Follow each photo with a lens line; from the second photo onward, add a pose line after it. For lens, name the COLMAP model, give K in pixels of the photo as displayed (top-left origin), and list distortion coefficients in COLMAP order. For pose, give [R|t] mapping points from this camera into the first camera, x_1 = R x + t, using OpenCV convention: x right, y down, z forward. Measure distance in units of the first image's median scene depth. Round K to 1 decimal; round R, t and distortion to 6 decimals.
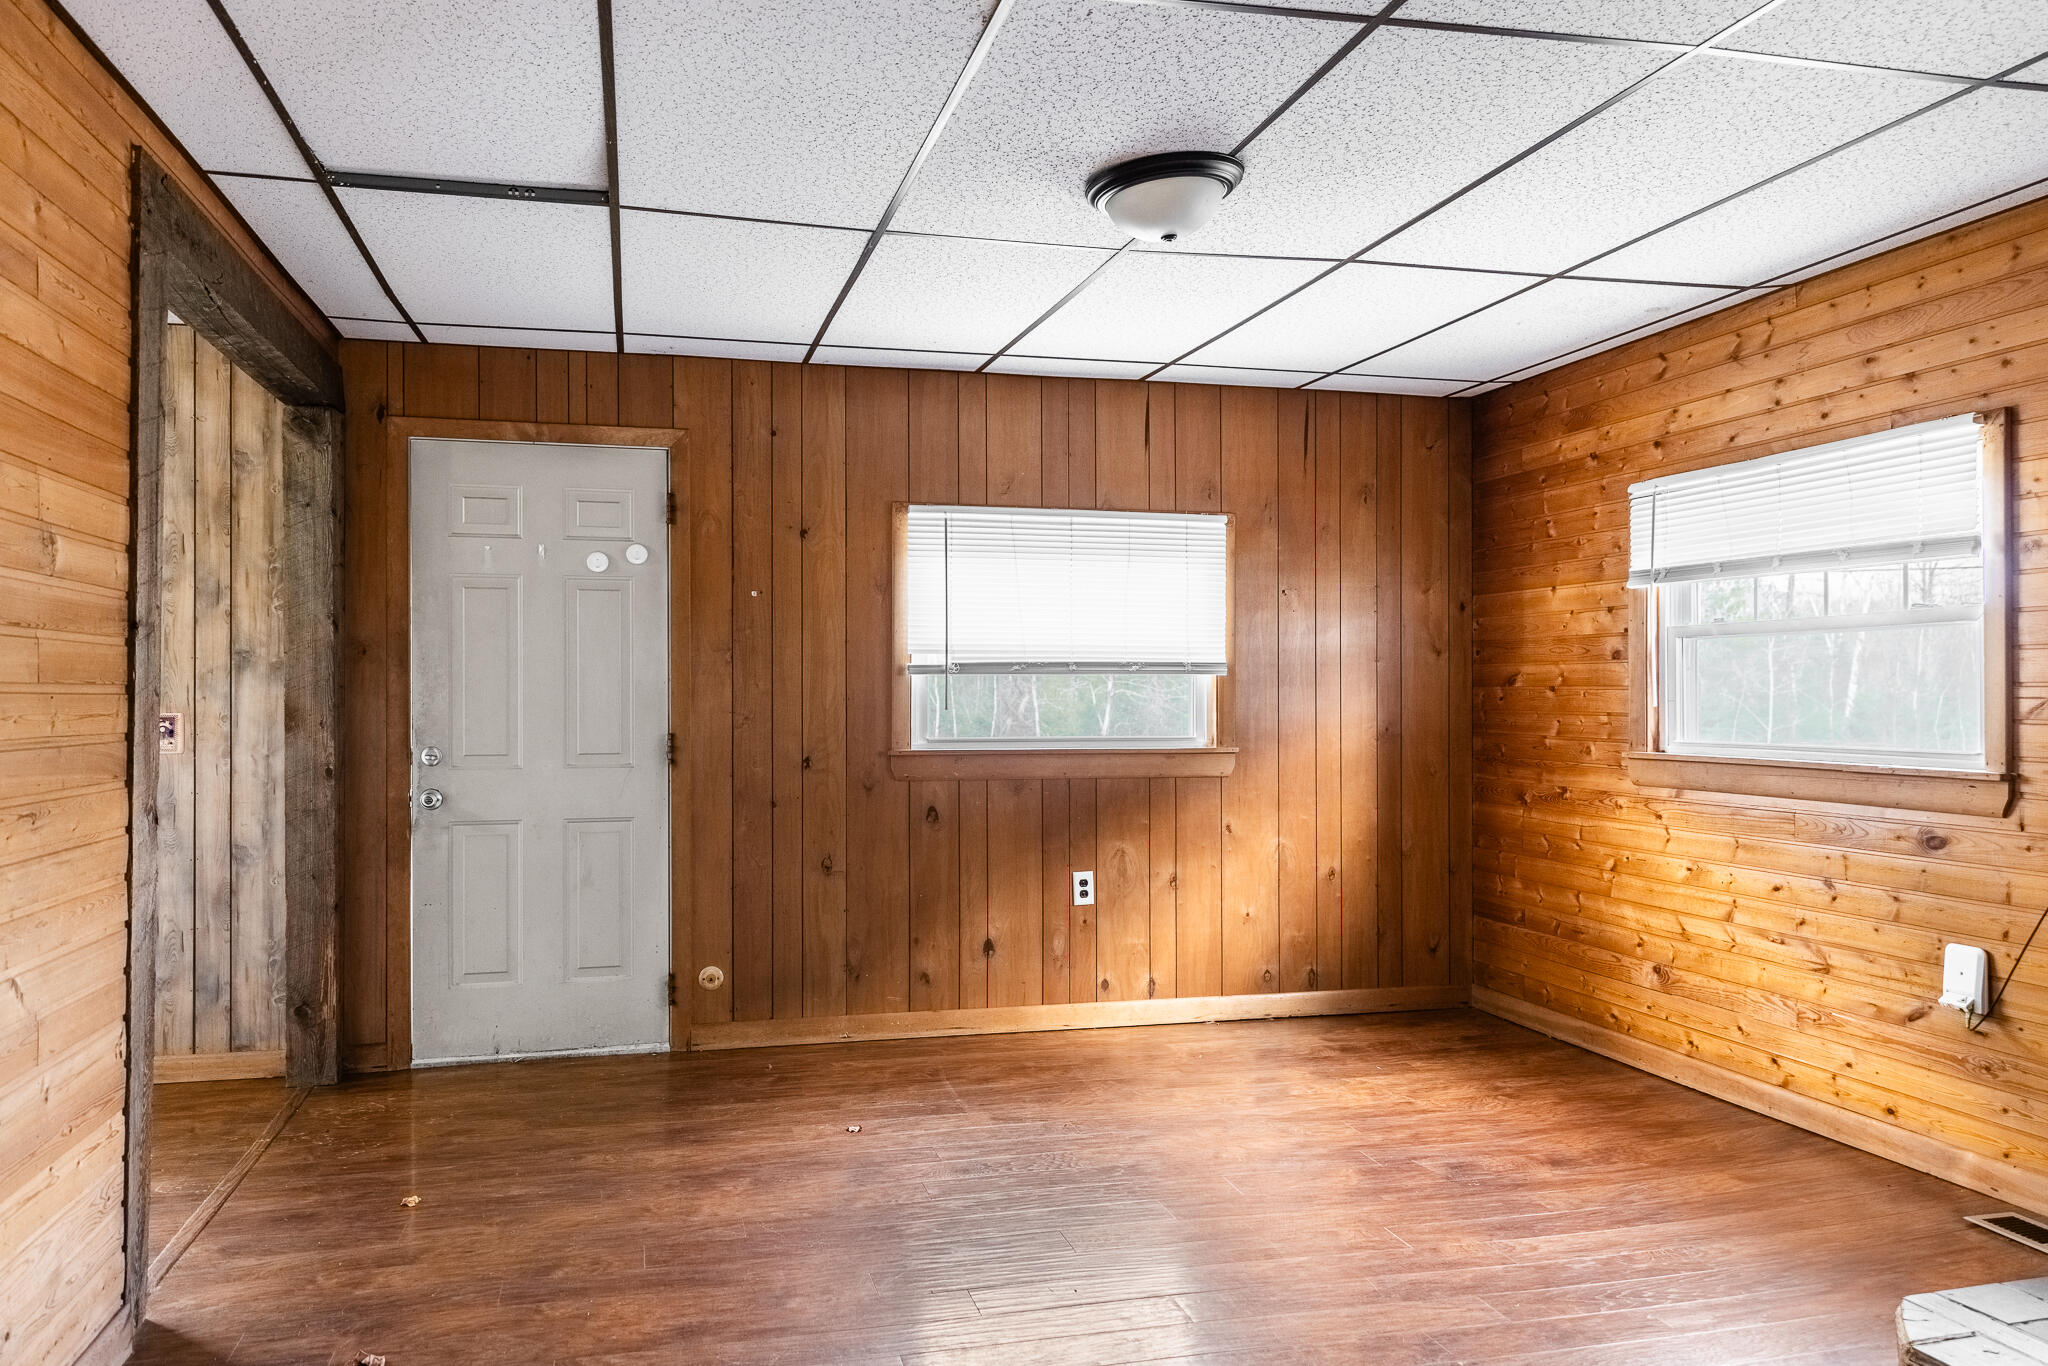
lens RADIAL K [[1317.7, 0, 1007.3], [0, 1317.7, 675.4], [0, 0, 1]] dist [0.009873, 0.001905]
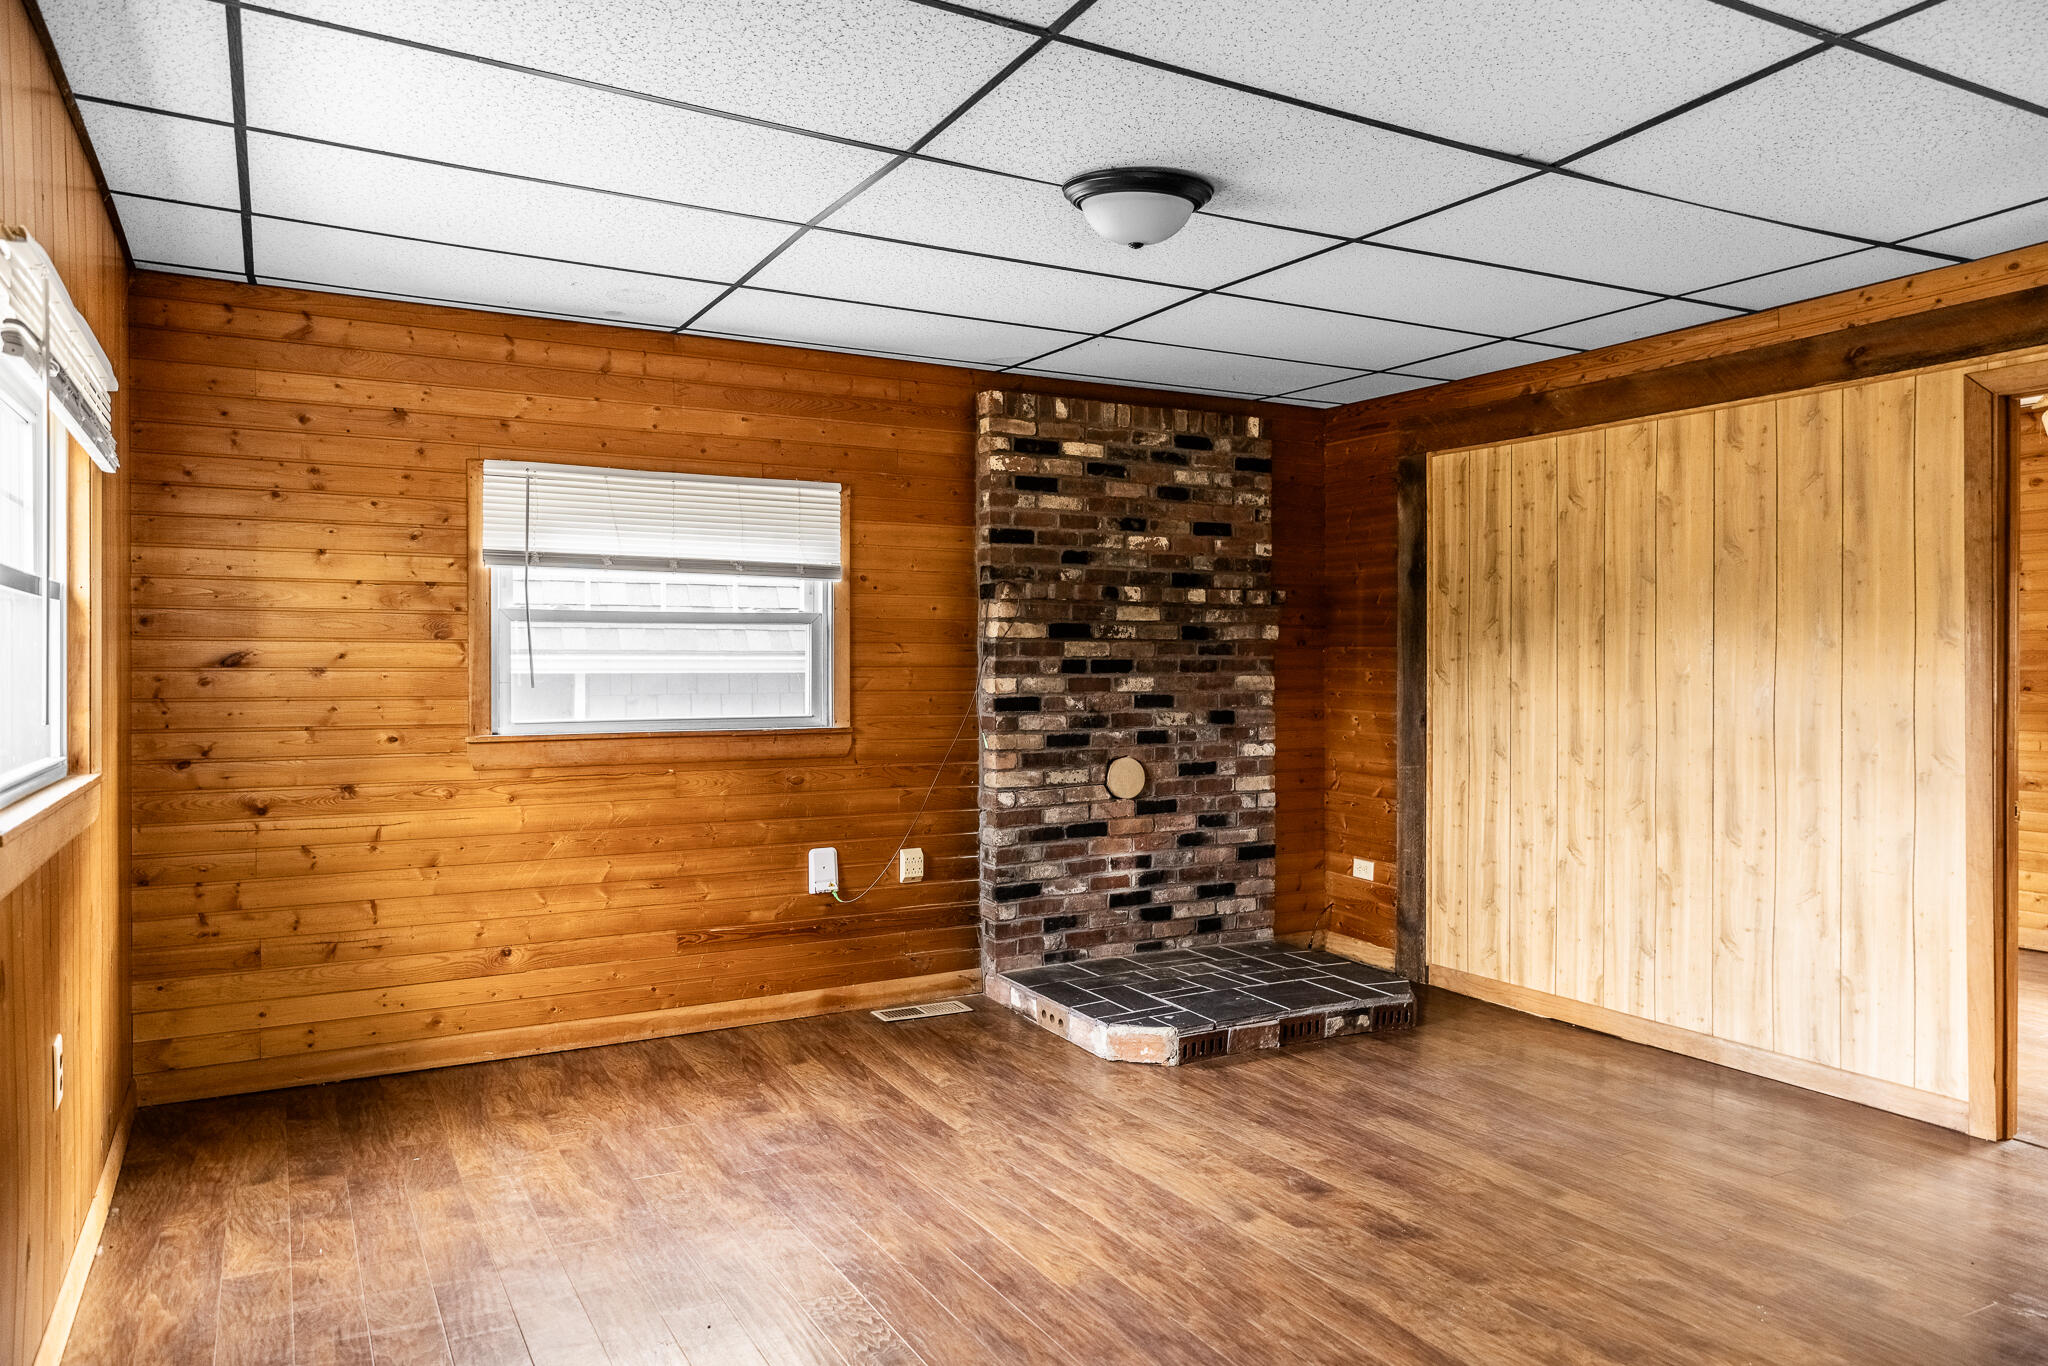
lens RADIAL K [[1317.7, 0, 1007.3], [0, 1317.7, 675.4], [0, 0, 1]] dist [0.009873, 0.001905]
pose [[-0.195865, -0.005755, 0.980614, -0.643336], [-0.015360, 0.999878, 0.002800, 0.005235], [-0.980511, -0.014513, -0.195929, 0.953758]]
